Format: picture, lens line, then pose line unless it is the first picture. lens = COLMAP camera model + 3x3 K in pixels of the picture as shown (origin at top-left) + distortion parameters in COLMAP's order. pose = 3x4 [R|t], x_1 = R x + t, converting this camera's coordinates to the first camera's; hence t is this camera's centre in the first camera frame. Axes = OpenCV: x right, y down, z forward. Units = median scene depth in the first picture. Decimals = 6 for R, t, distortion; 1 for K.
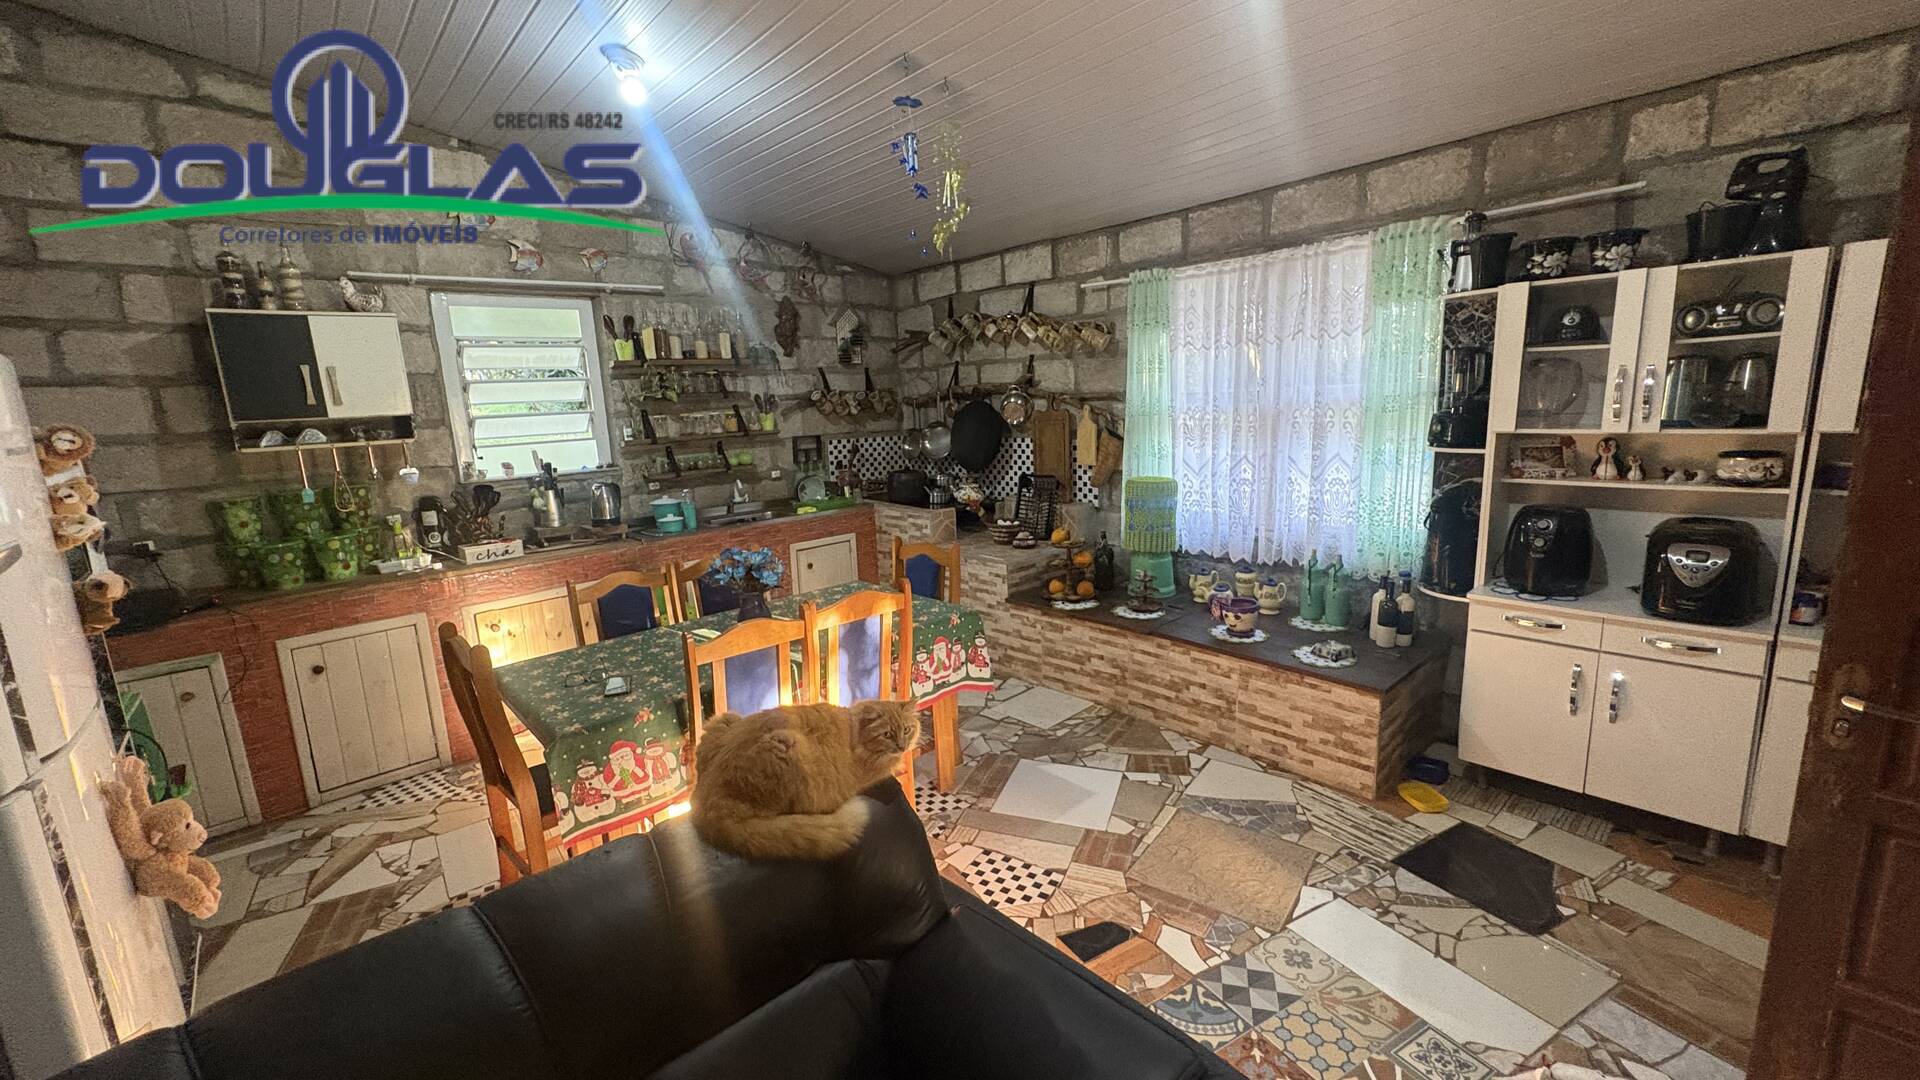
lens RADIAL K [[762.4, 0, 958.9], [0, 762.4, 538.3], [0, 0, 1]] dist [-0.000488, 0.000508]
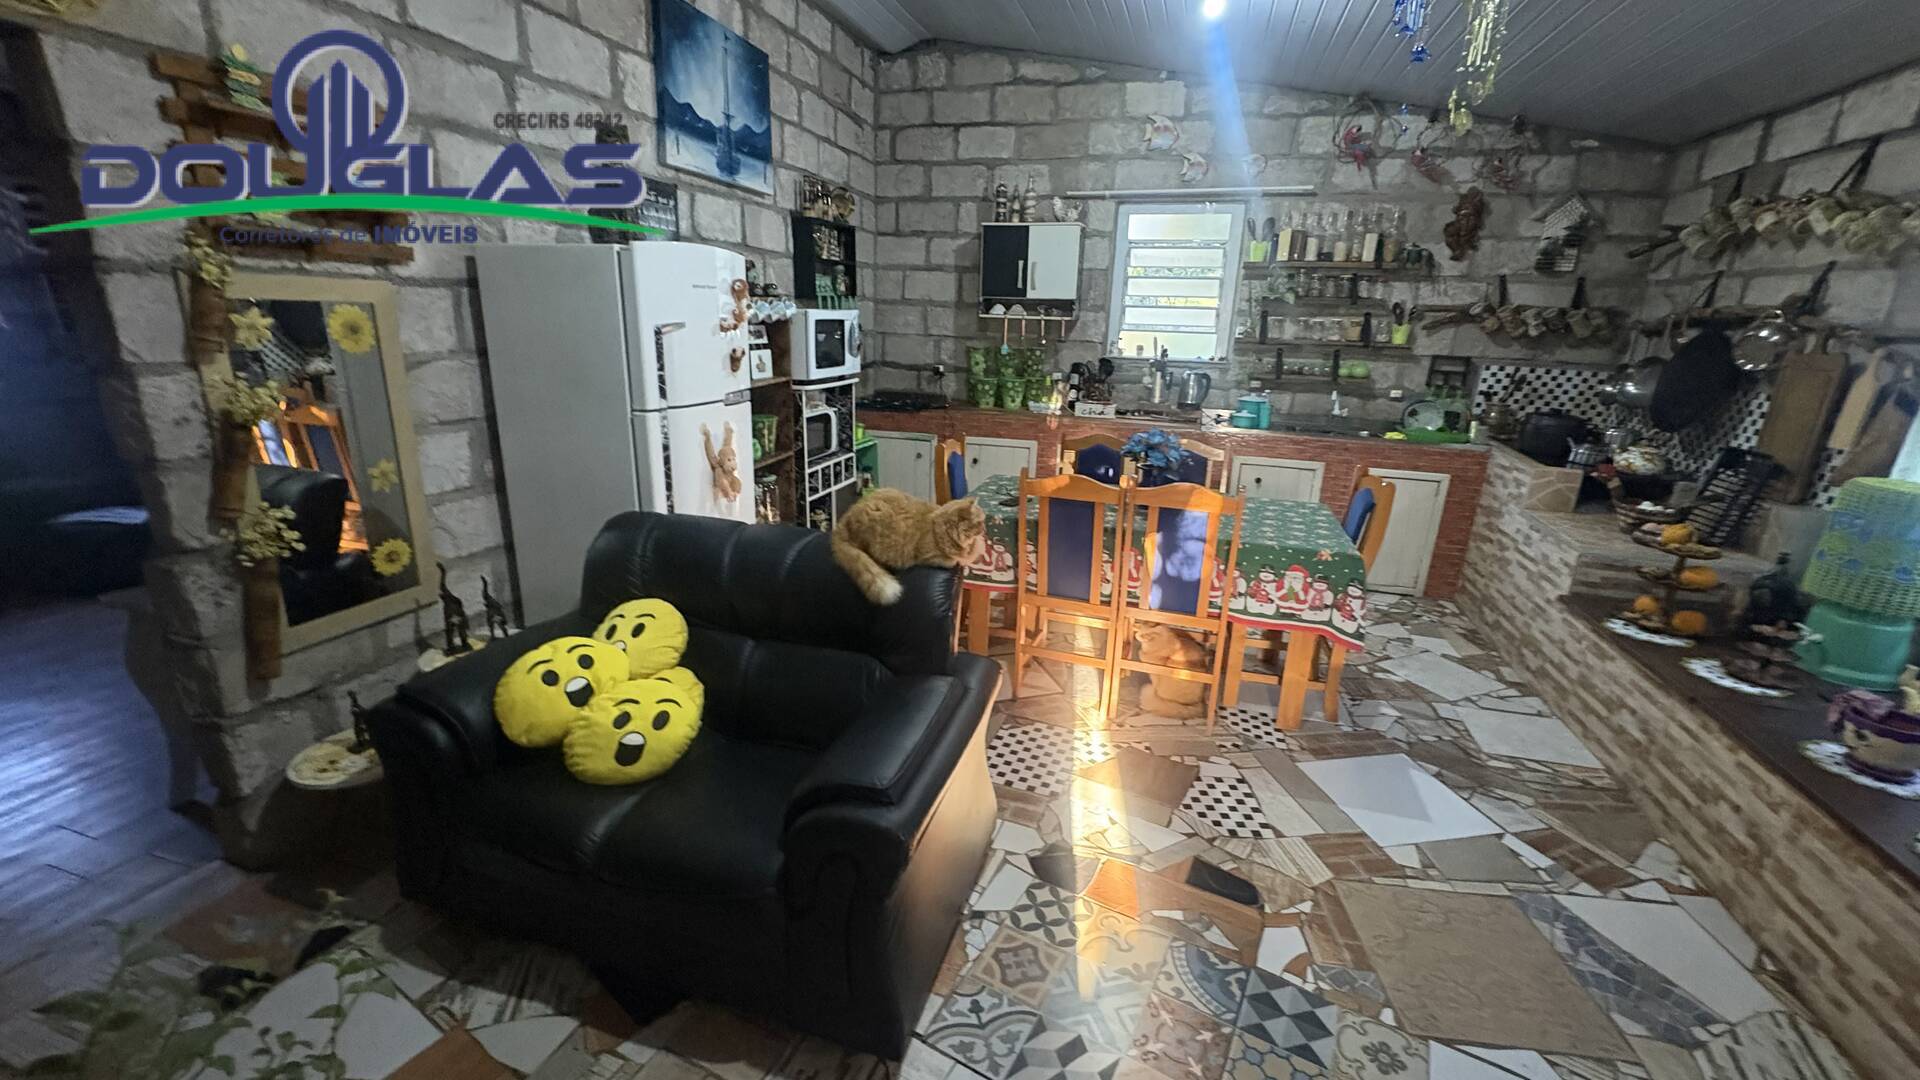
lens RADIAL K [[762.4, 0, 958.9], [0, 762.4, 538.3], [0, 0, 1]] dist [-0.000488, 0.000508]
pose [[0.507860, 0.304953, -0.805656, 0.357067], [-0.213007, 0.950657, 0.225565, -0.017802], [0.834689, 0.057055, 0.547758, 0.094744]]
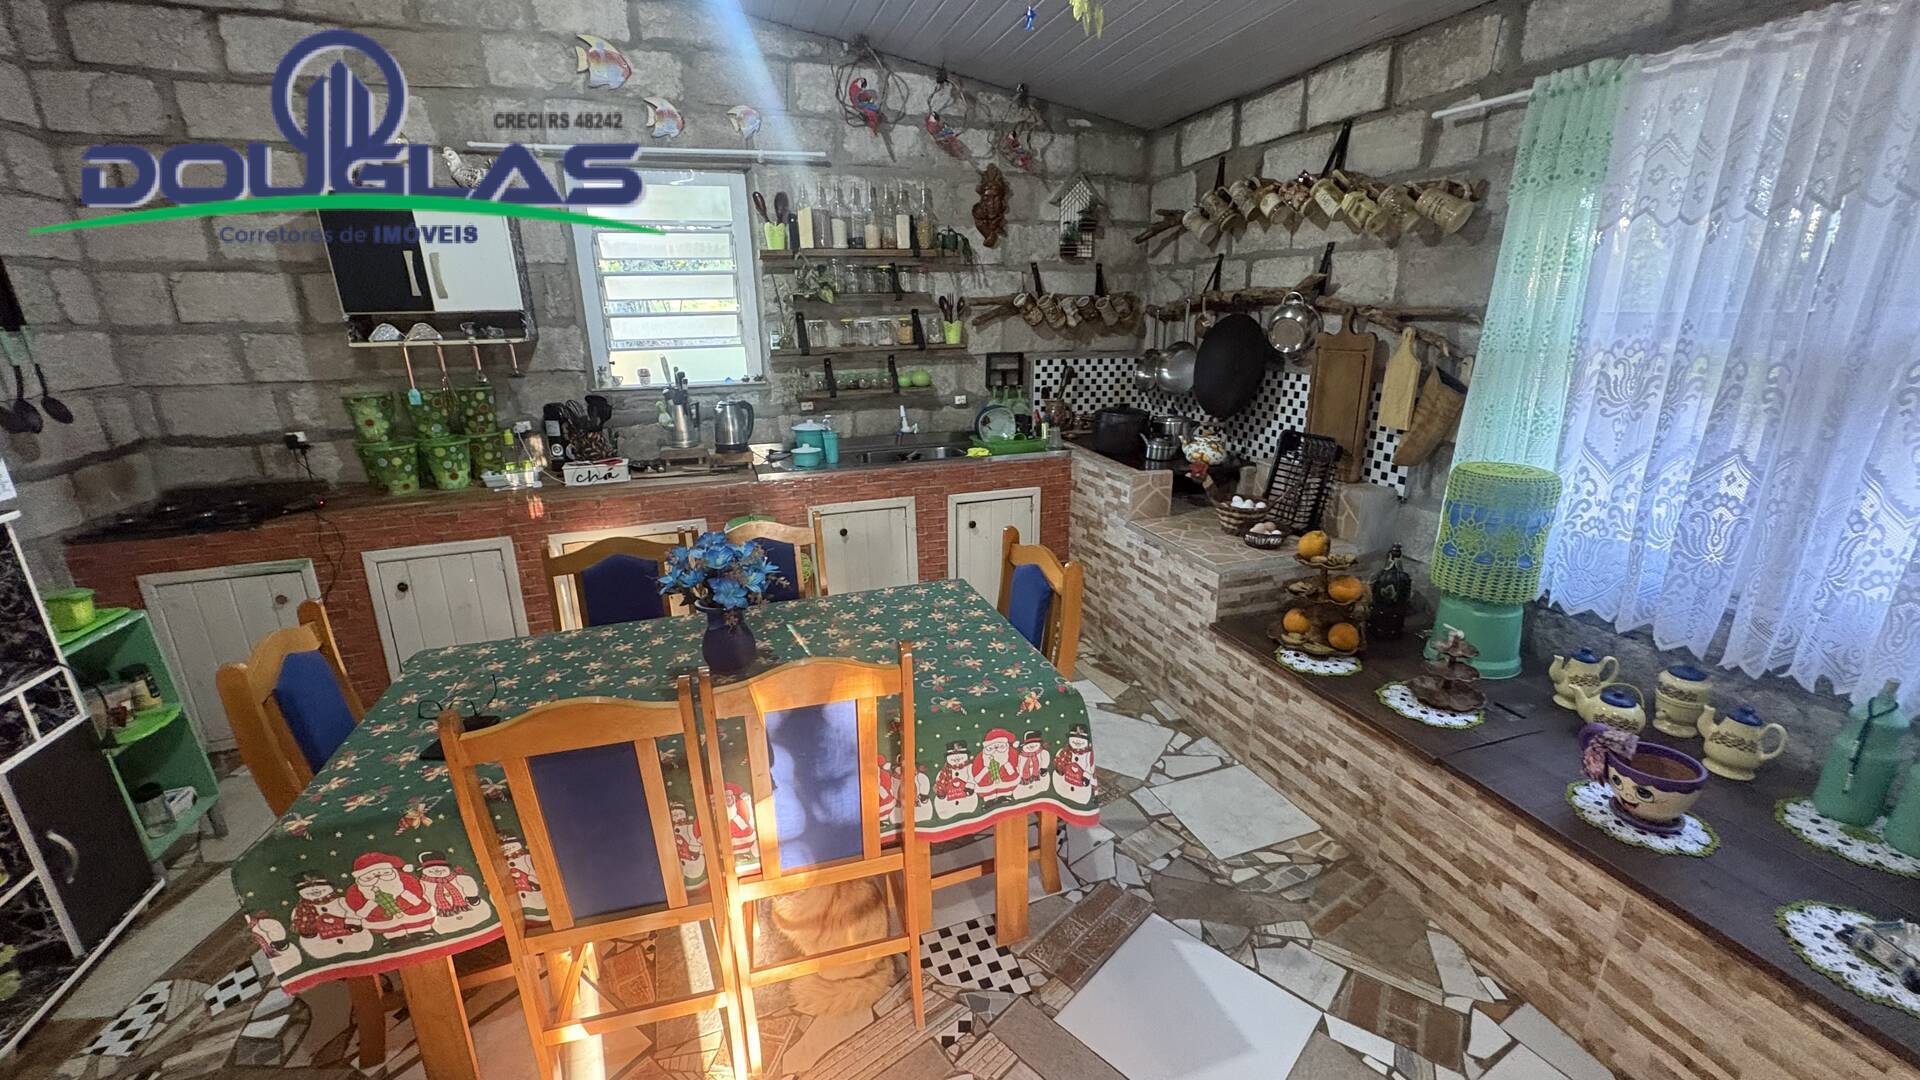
lens RADIAL K [[762.4, 0, 958.9], [0, 762.4, 538.3], [0, 0, 1]] dist [-0.000488, 0.000508]
pose [[0.913754, 0.143919, -0.379923, 0.104757], [-0.098008, 0.985621, 0.137644, -0.064908], [0.394270, -0.088537, 0.914720, 0.326053]]
